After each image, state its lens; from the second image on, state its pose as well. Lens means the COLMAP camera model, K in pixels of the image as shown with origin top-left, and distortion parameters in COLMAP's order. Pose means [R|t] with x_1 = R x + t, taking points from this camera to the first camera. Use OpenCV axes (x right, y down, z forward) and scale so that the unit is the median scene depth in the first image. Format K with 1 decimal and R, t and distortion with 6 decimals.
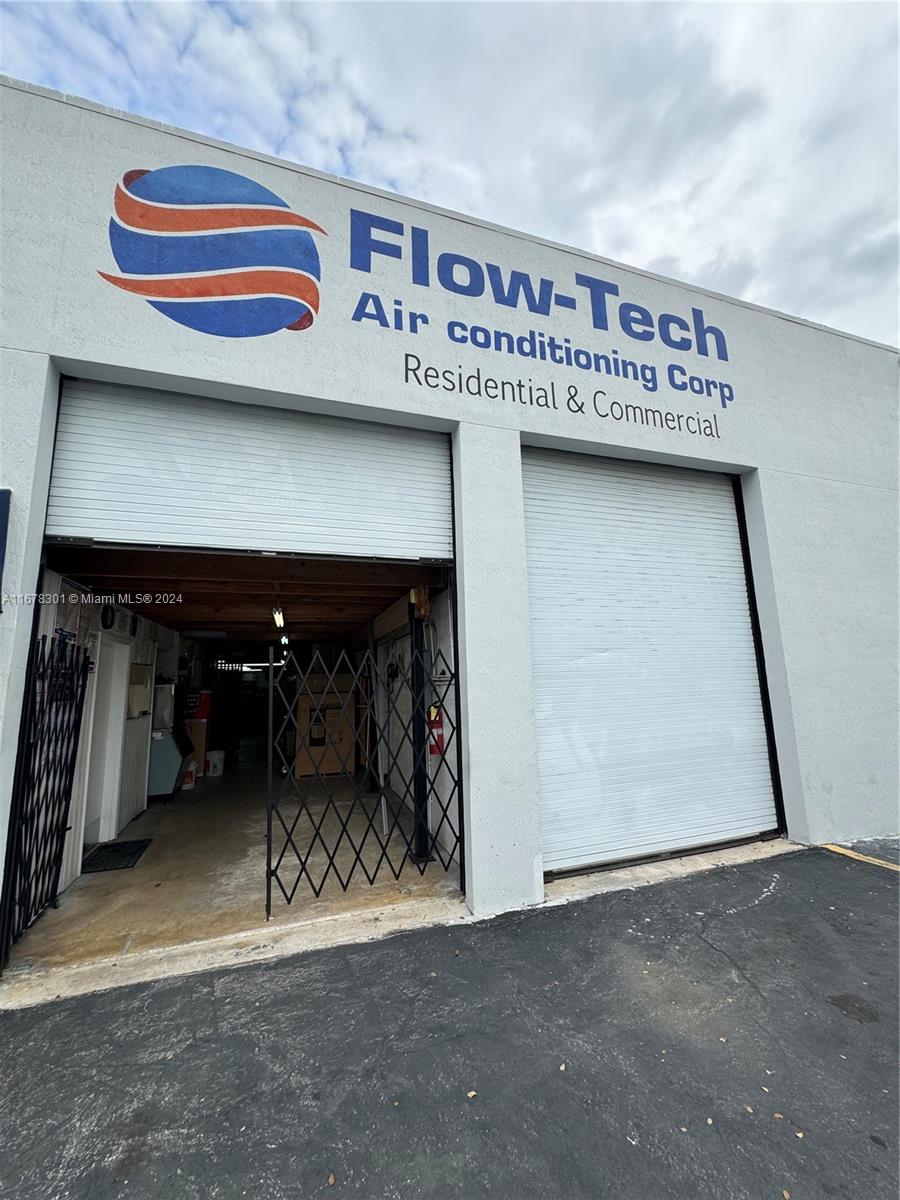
lens RADIAL K [[478.5, 0, 451.2], [0, 478.5, 598.8], [0, 0, 1]] dist [-0.002273, -0.000104]
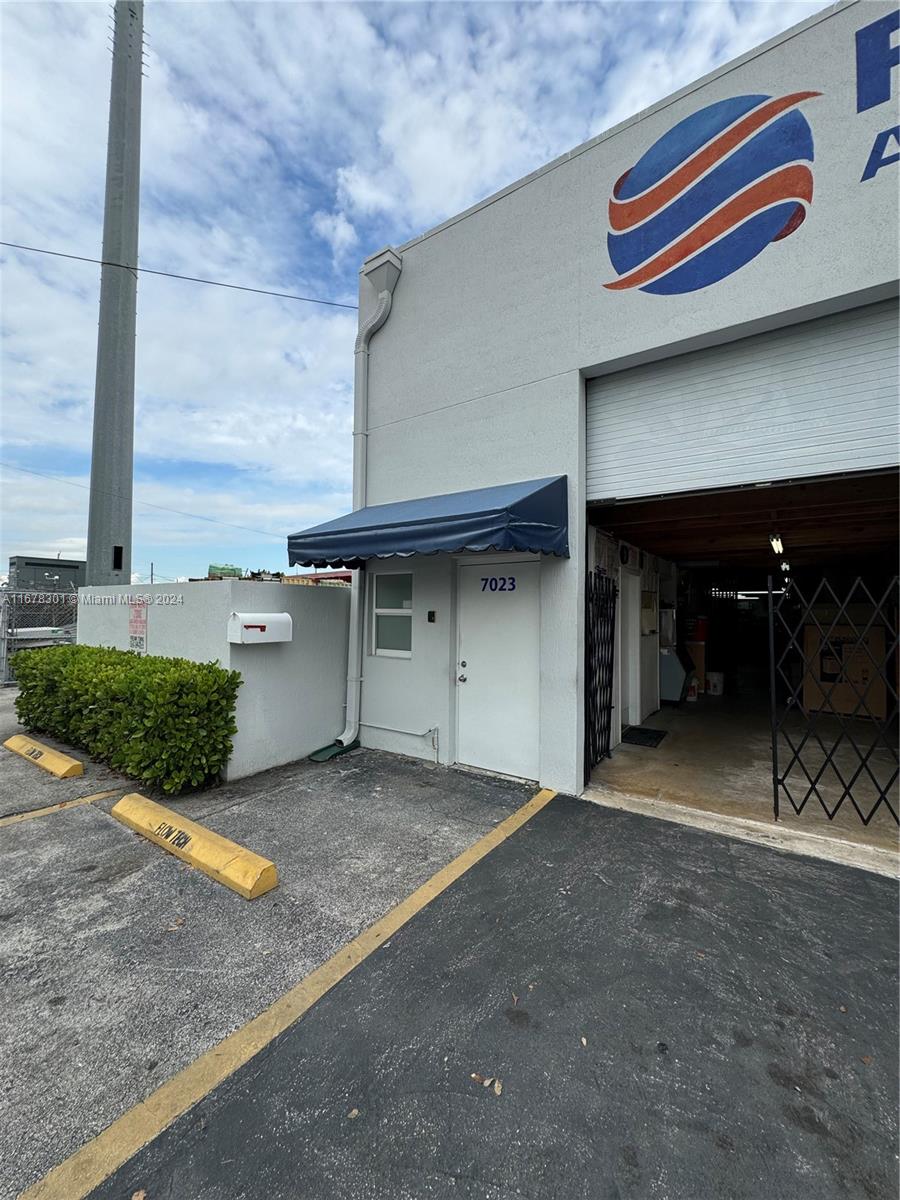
lens RADIAL K [[478.5, 0, 451.2], [0, 478.5, 598.8], [0, 0, 1]] dist [-0.002273, -0.000104]
pose [[0.586218, 0.015266, -0.810010, 0.061504], [0.106214, 0.989744, 0.095522, -0.022355], [0.803161, -0.142031, 0.578584, -0.166375]]
